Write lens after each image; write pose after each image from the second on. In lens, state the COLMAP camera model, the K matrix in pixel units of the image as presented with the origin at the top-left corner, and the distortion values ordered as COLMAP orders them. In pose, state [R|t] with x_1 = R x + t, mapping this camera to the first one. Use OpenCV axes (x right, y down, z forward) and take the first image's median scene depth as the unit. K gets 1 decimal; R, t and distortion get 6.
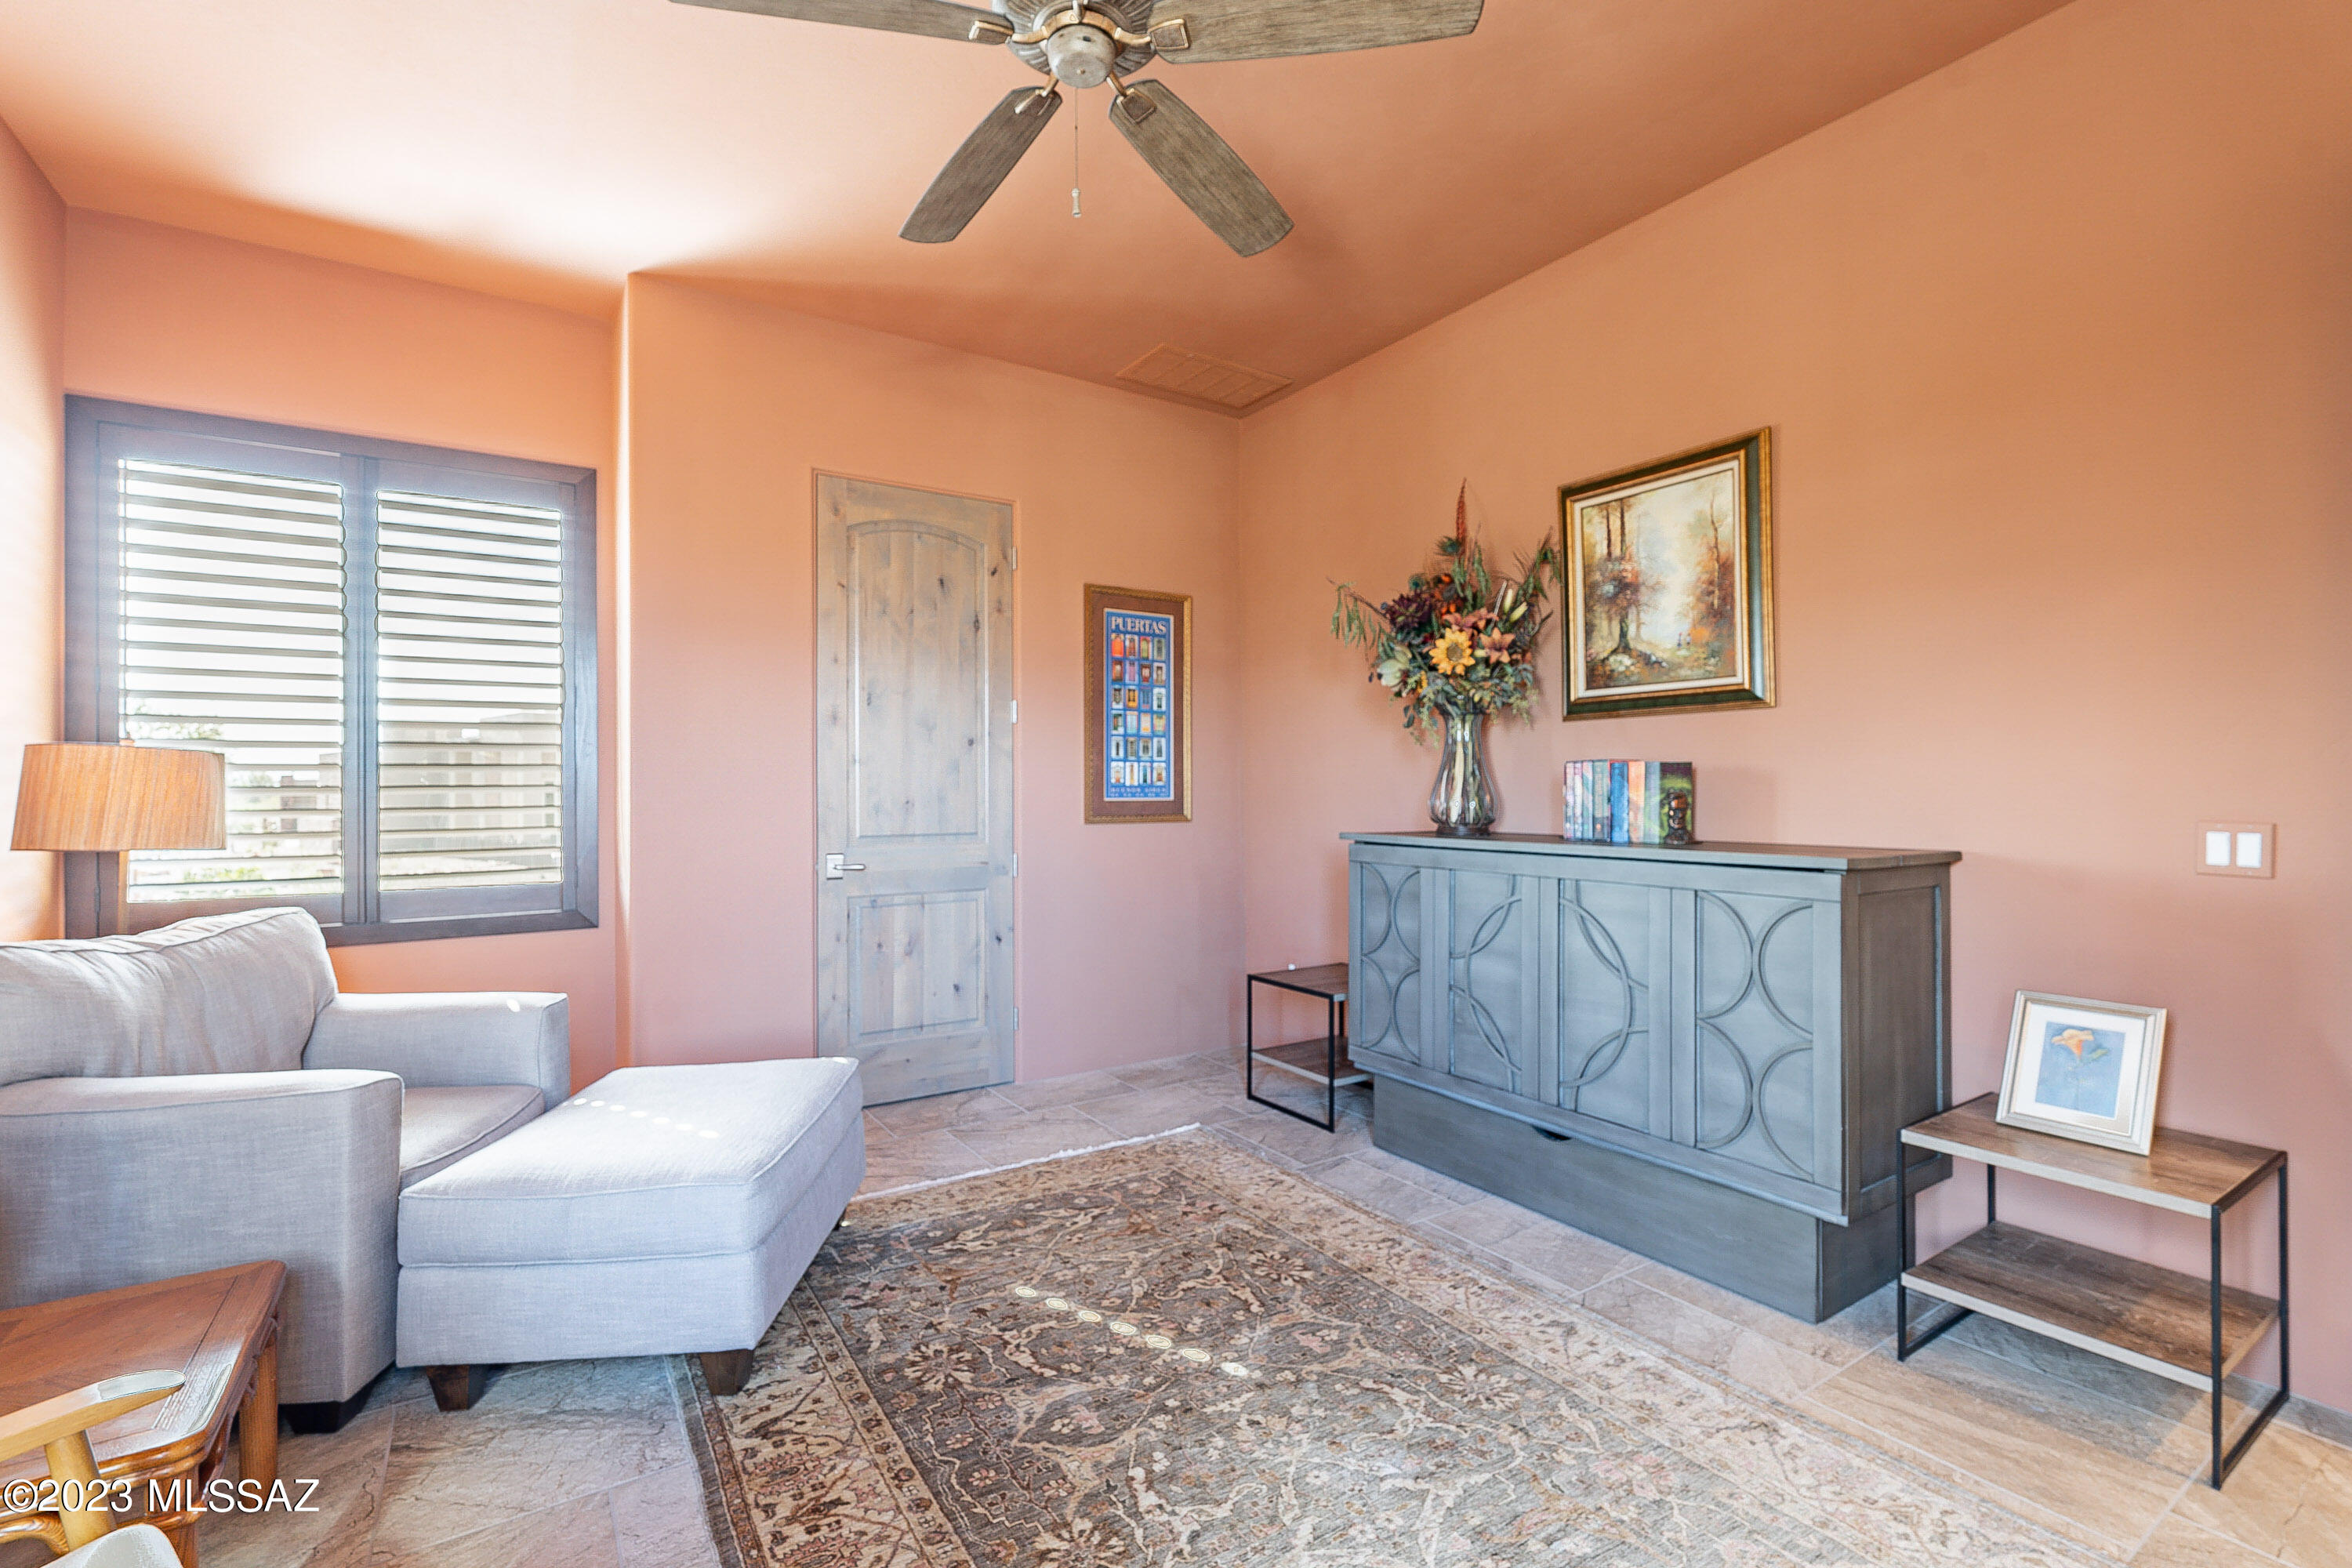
lens RADIAL K [[1047.2, 0, 1162.2], [0, 1047.2, 788.4], [0, 0, 1]] dist [-0.002550, -0.000072]
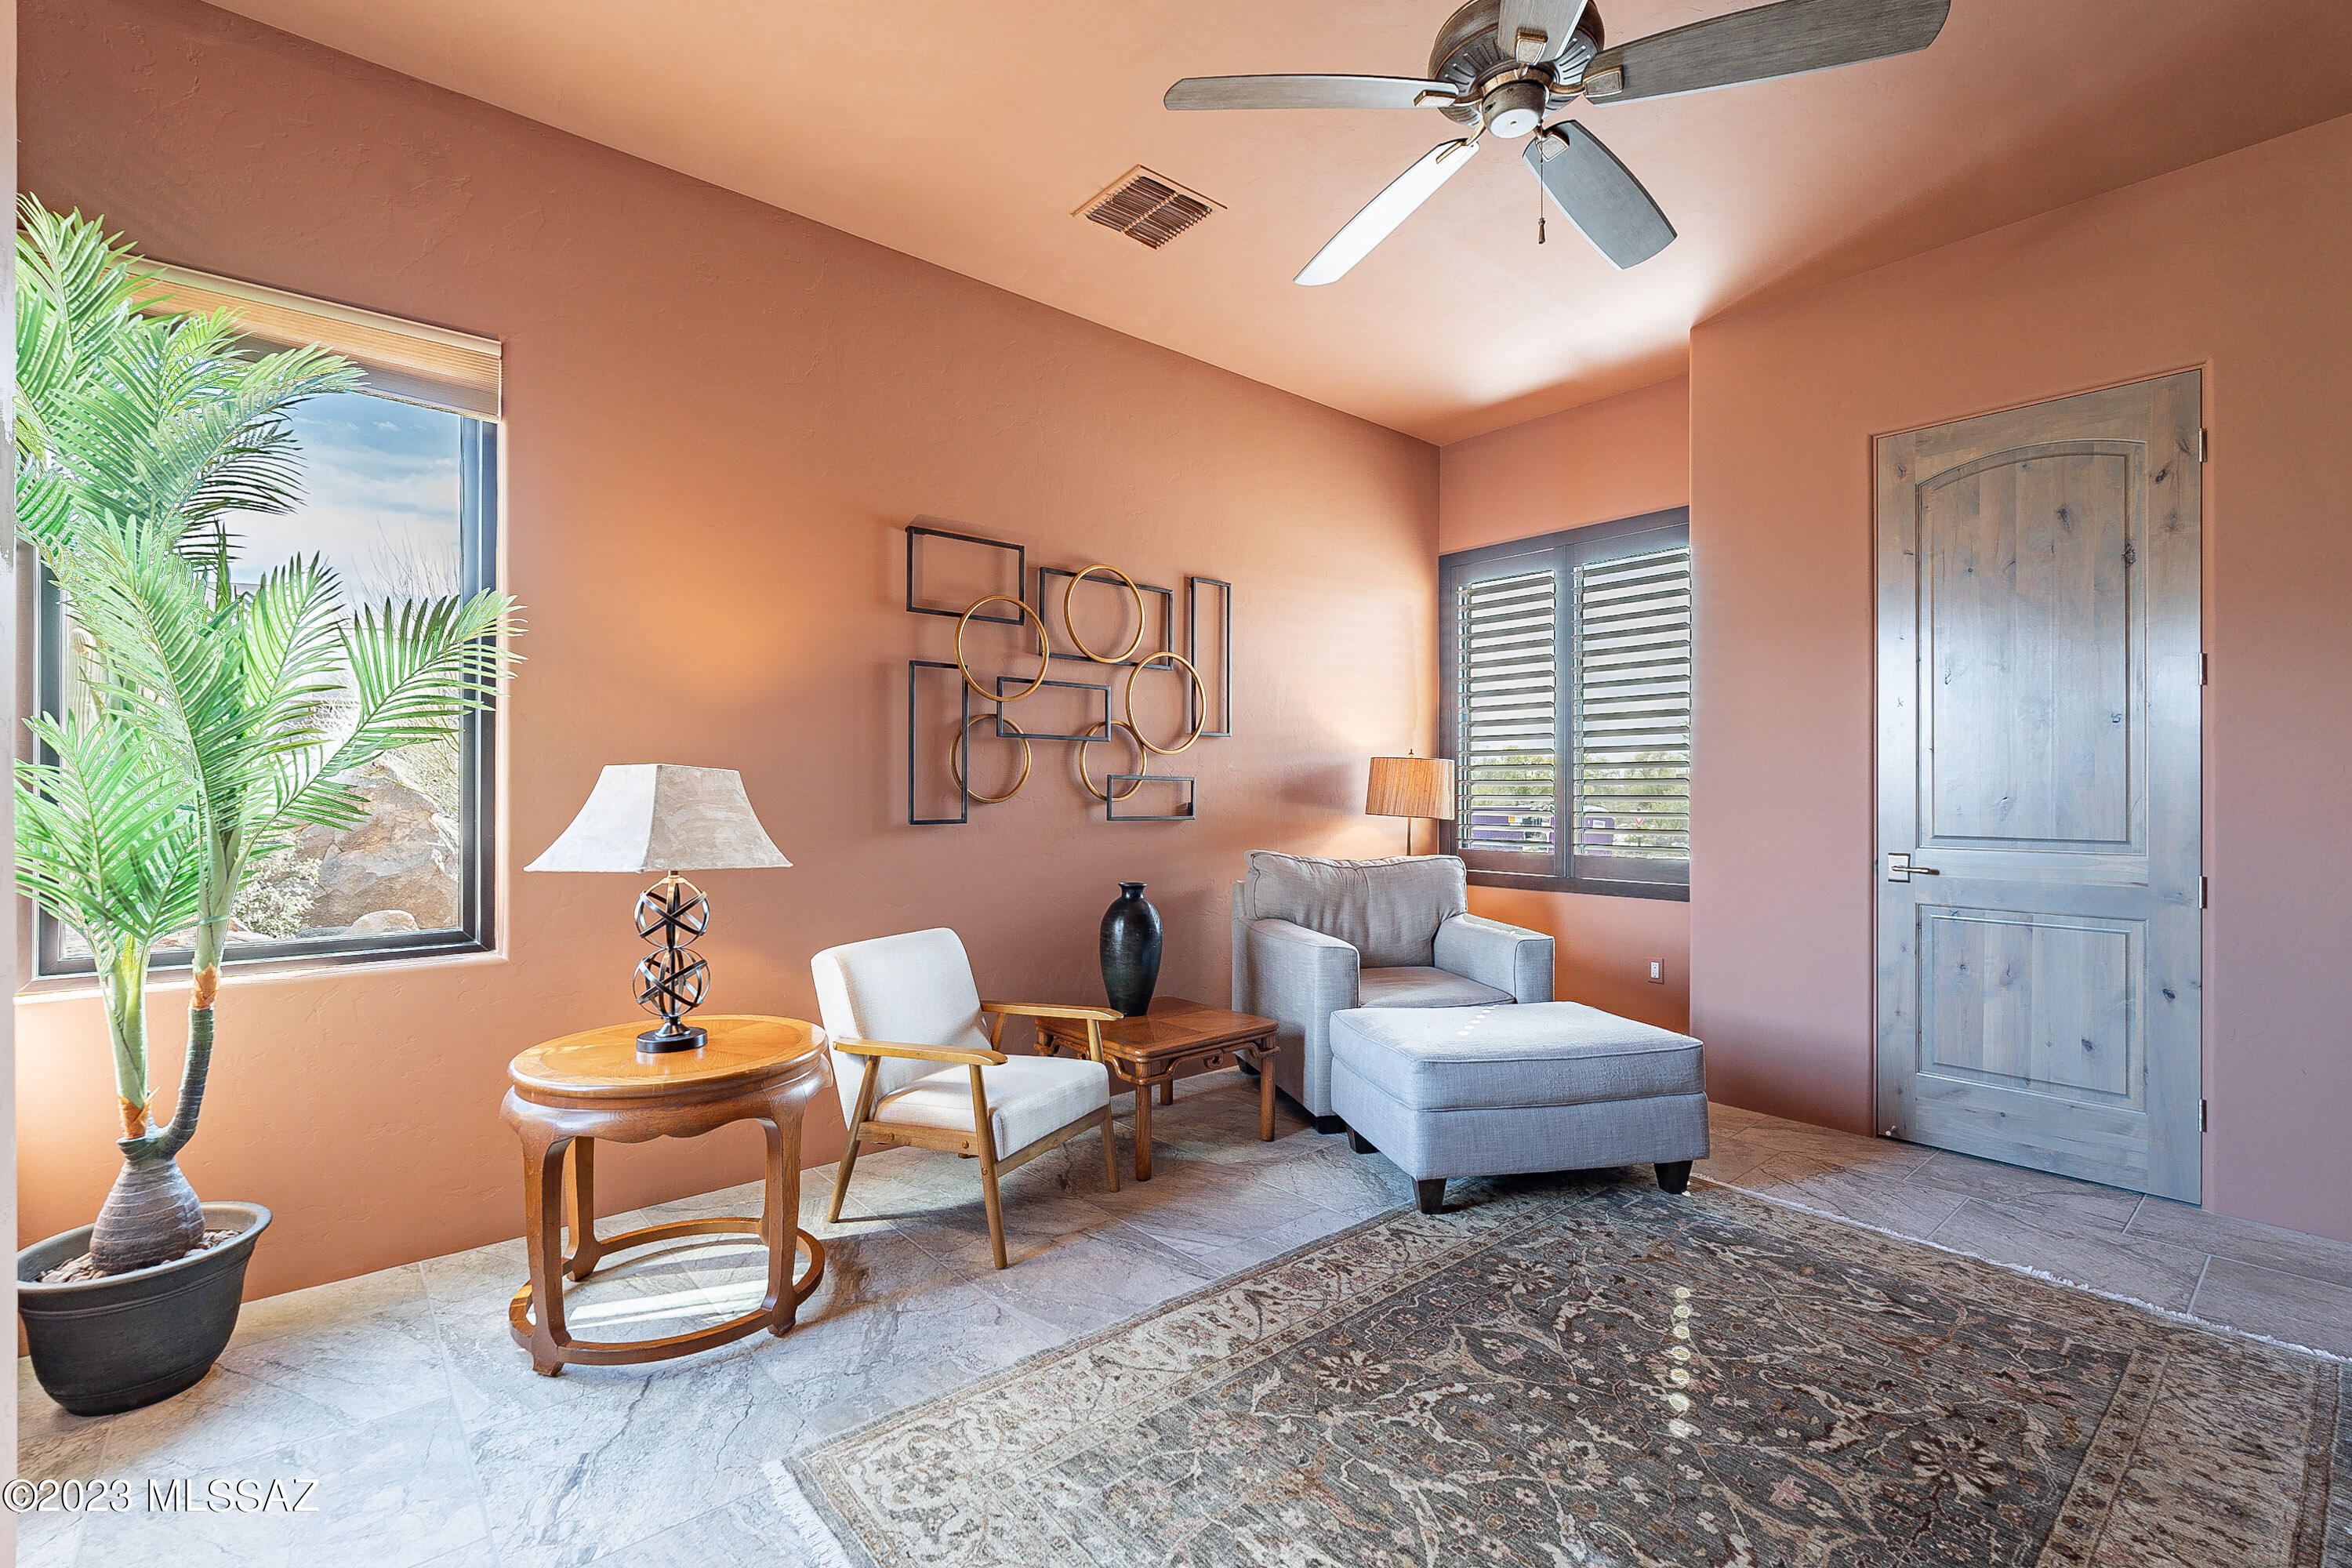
lens RADIAL K [[1047.2, 0, 1162.2], [0, 1047.2, 788.4], [0, 0, 1]] dist [-0.002550, -0.000072]
pose [[0.108959, 0.005224, -0.994033, 0.687590], [0.000010, 0.999986, 0.005257, 0.002181], [0.994046, -0.000583, 0.108957, 0.363789]]
